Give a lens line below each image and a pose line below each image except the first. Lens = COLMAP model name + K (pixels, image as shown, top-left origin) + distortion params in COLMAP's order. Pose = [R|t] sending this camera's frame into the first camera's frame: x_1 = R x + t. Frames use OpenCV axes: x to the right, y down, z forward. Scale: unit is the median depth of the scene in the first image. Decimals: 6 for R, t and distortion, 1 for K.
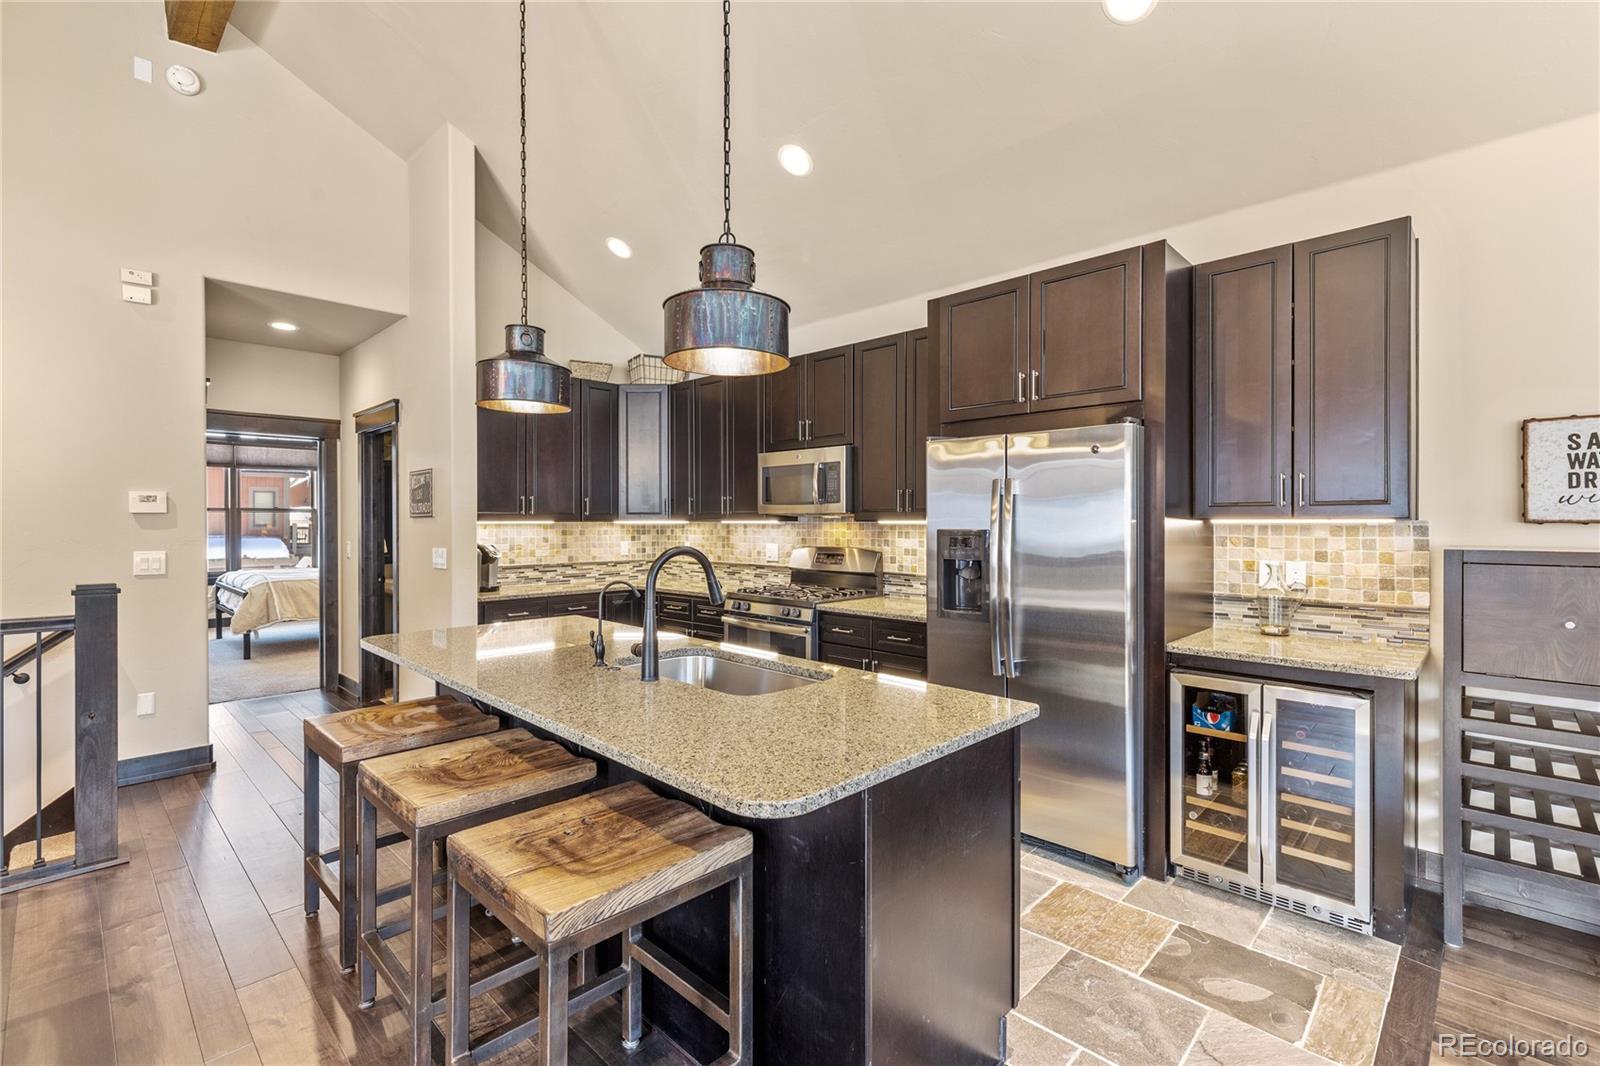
lens RADIAL K [[713.4, 0, 798.5], [0, 713.4, 523.9], [0, 0, 1]] dist [0.007006, -0.000502]
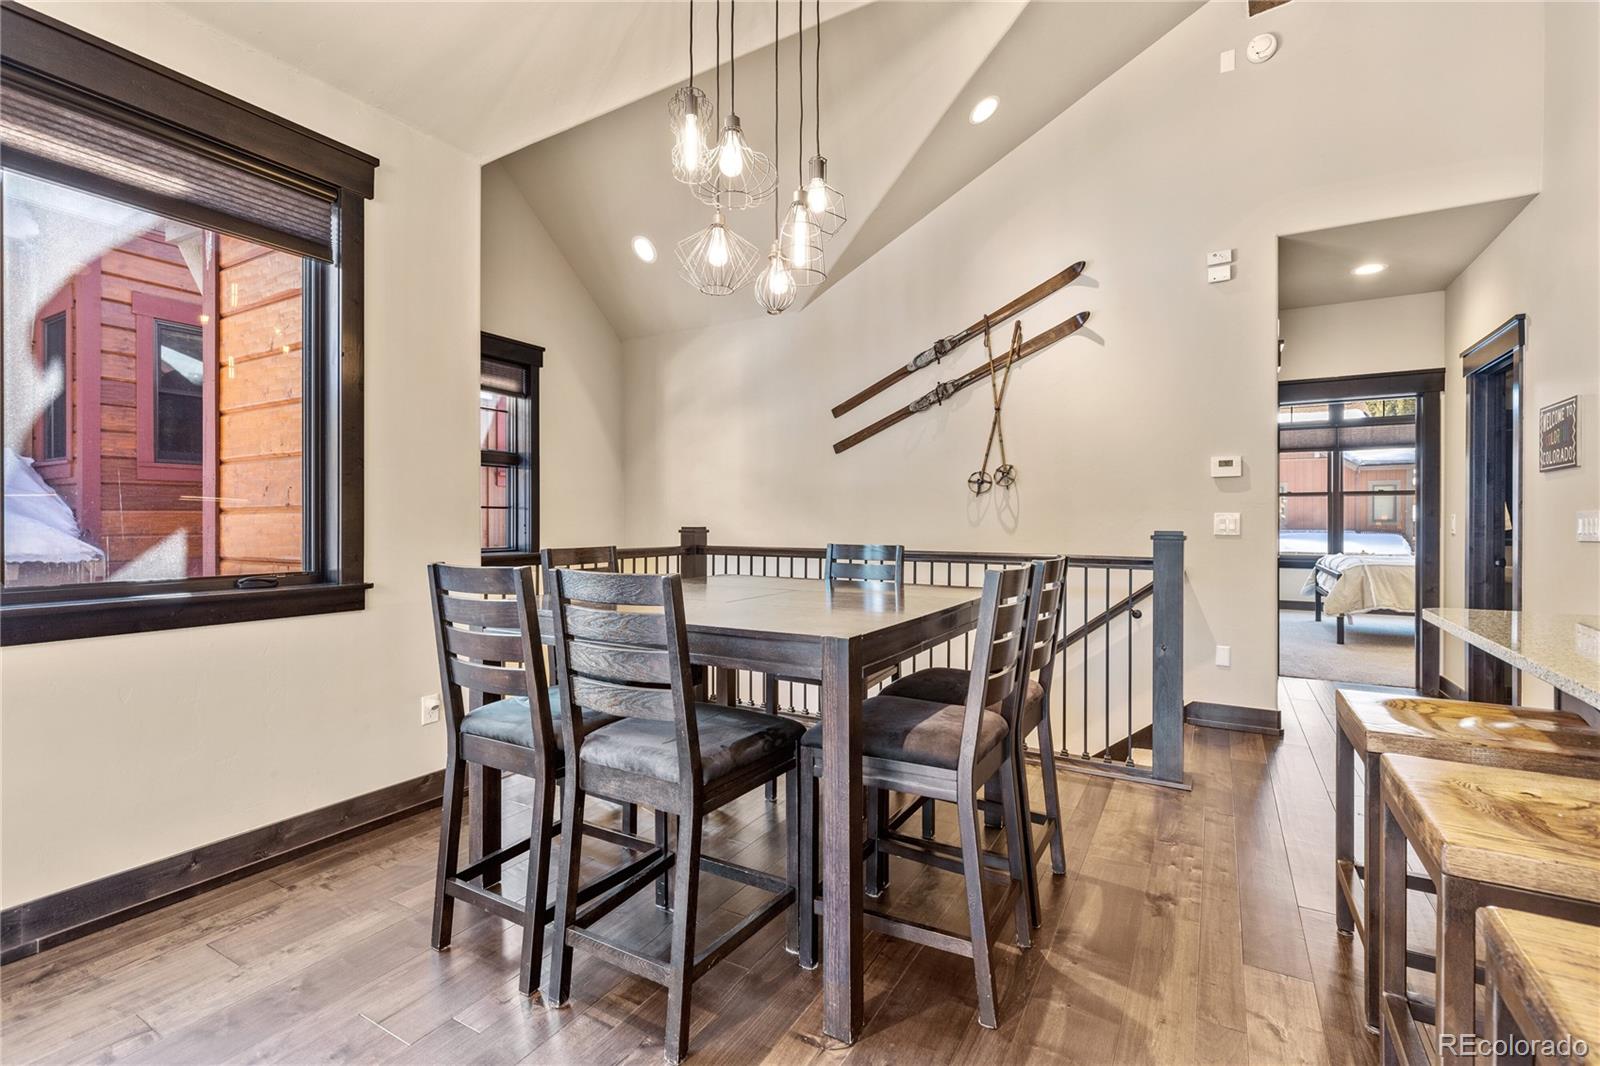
lens RADIAL K [[714.8, 0, 802.4], [0, 714.8, 525.0], [0, 0, 1]] dist [0.006035, 0.000023]
pose [[0.240264, 0.005849, -0.970690, -0.029893], [-0.004817, 0.999977, 0.004834, 0.061885], [0.970696, 0.003515, 0.240286, 0.155481]]
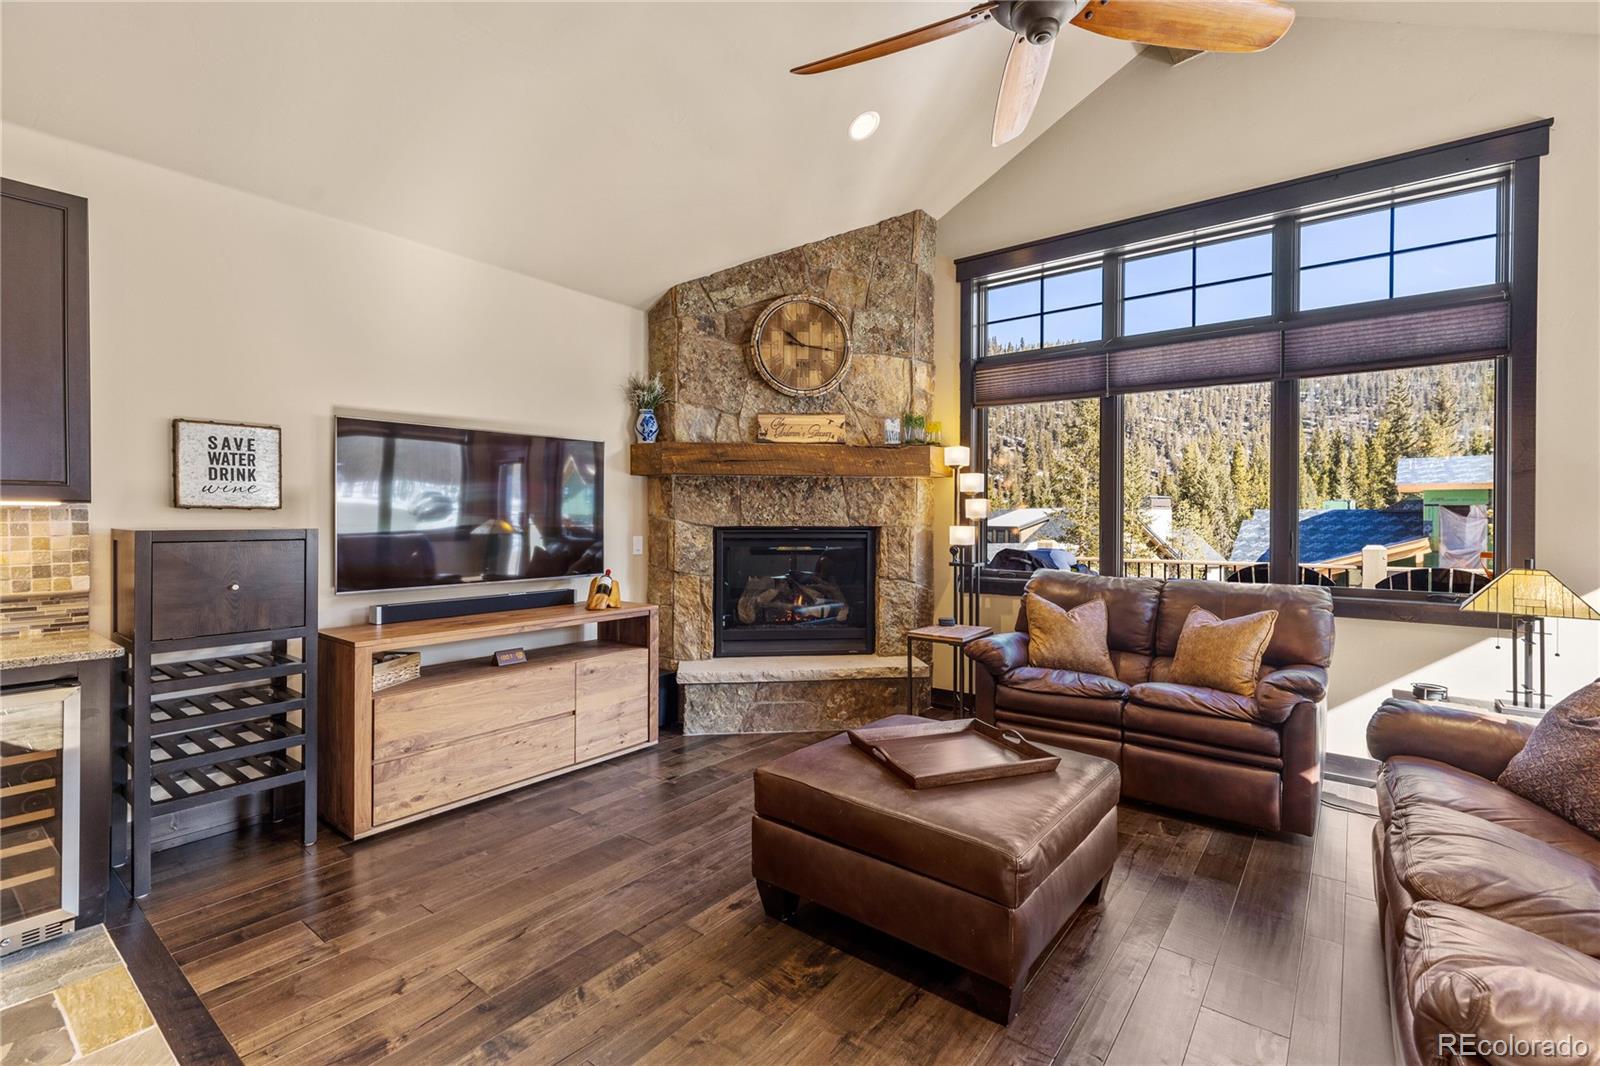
lens RADIAL K [[715.2, 0, 801.5], [0, 715.2, 520.8], [0, 0, 1]] dist [0.003787, 0.000149]
pose [[-0.107013, -0.000874, 0.994257, -0.184269], [0.000497, 0.999999, 0.000933, 0.014101], [-0.994258, 0.000594, -0.107012, 0.088257]]
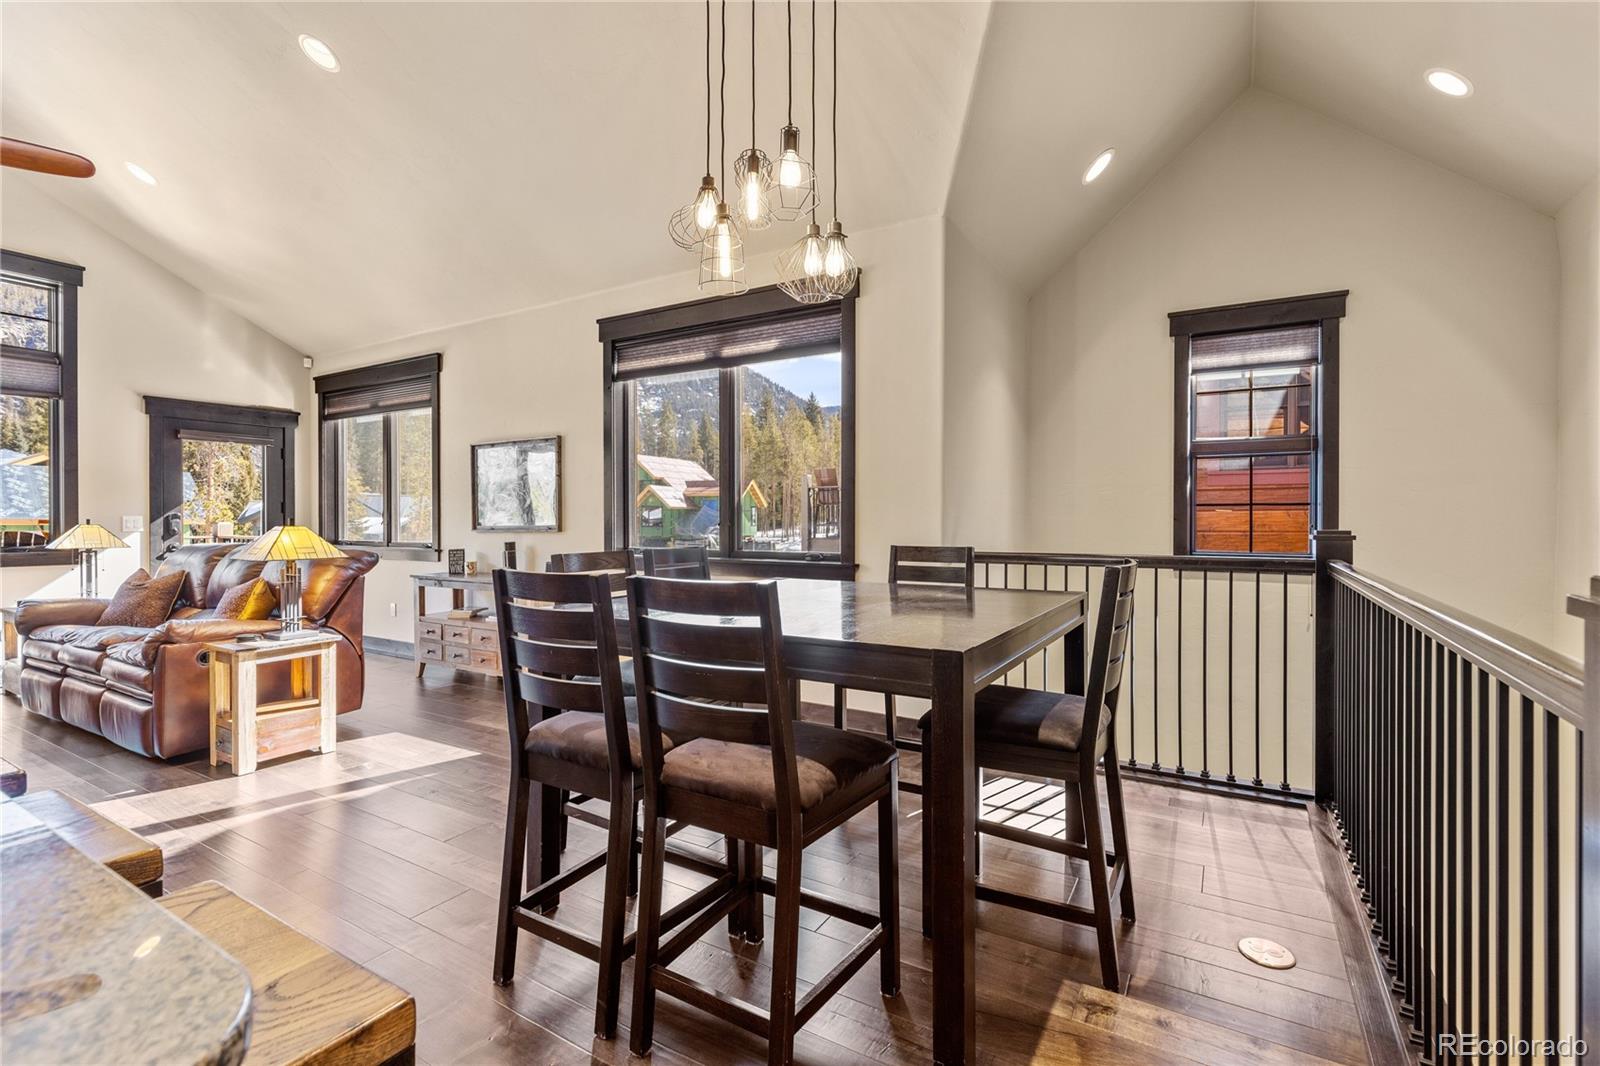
lens RADIAL K [[713.4, 0, 798.5], [0, 713.4, 523.9], [0, 0, 1]] dist [0.007006, -0.000502]
pose [[-0.974464, 0.005656, -0.224472, -0.576013], [0.002461, 0.999892, 0.014510, 0.052820], [0.224529, 0.013588, -0.974373, 0.999087]]
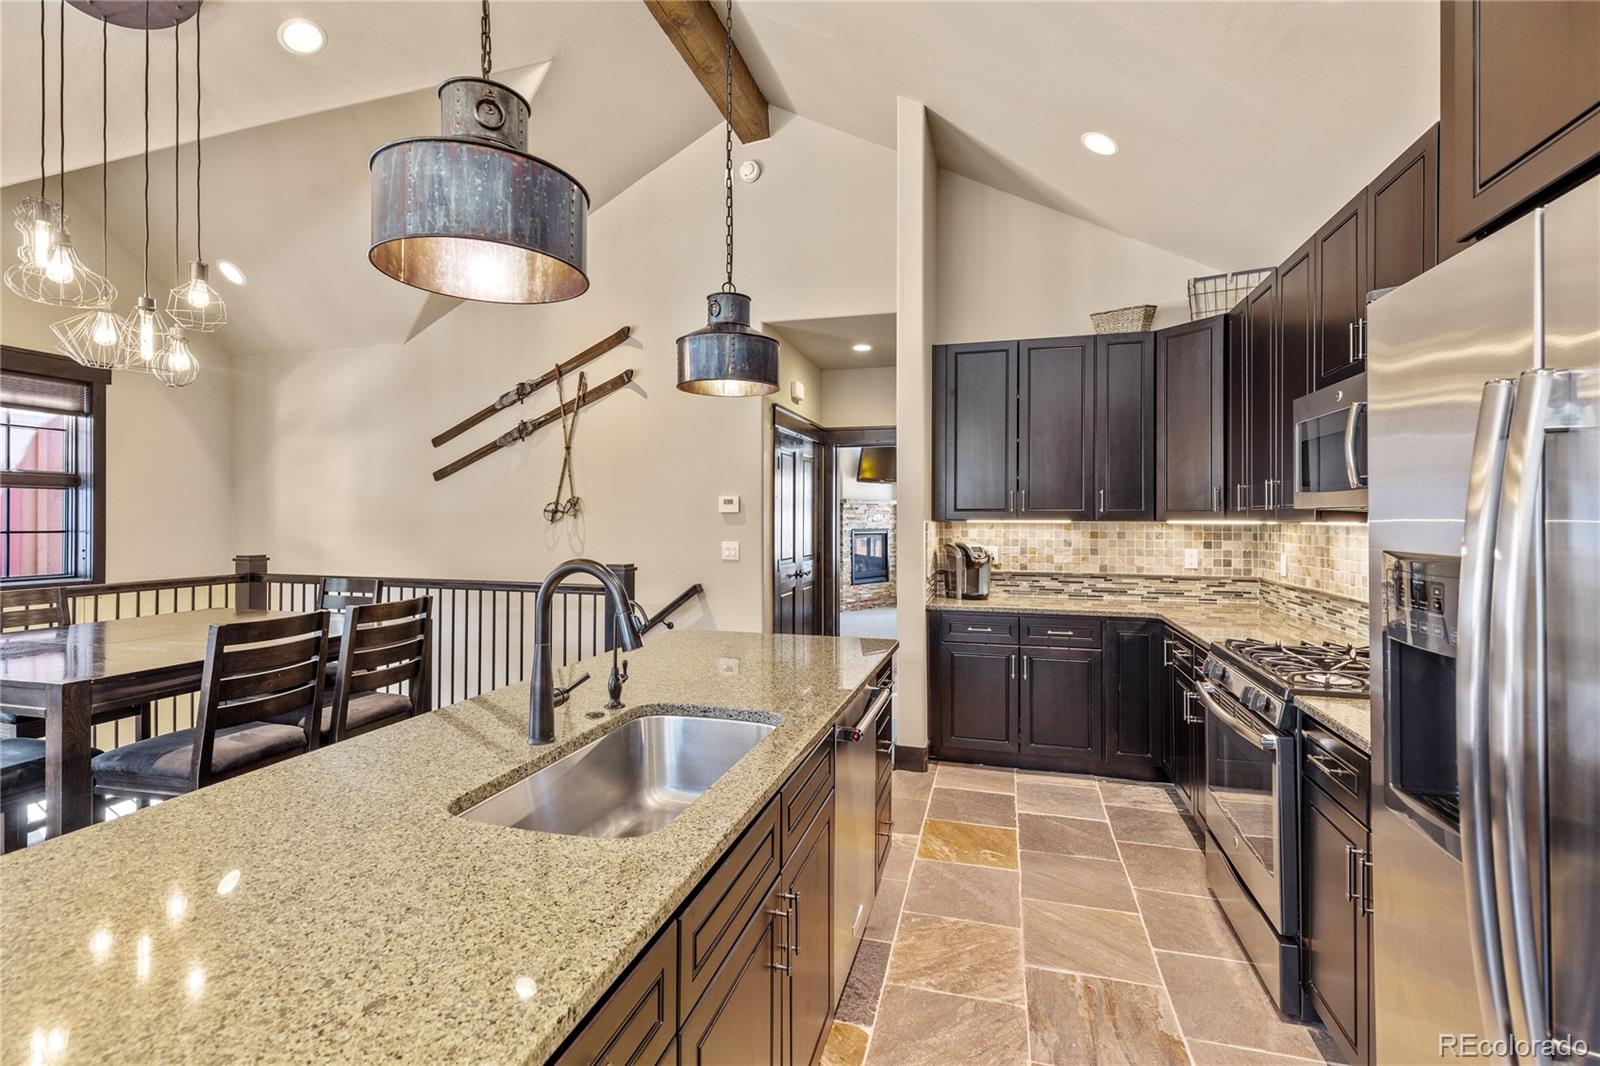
lens RADIAL K [[715.2, 0, 801.5], [0, 715.2, 520.8], [0, 0, 1]] dist [0.003787, 0.000149]
pose [[0.473357, 0.005877, -0.880851, 0.356345], [-0.006315, 0.999975, 0.003279, -0.006206], [0.880848, 0.004011, 0.473383, 0.569228]]
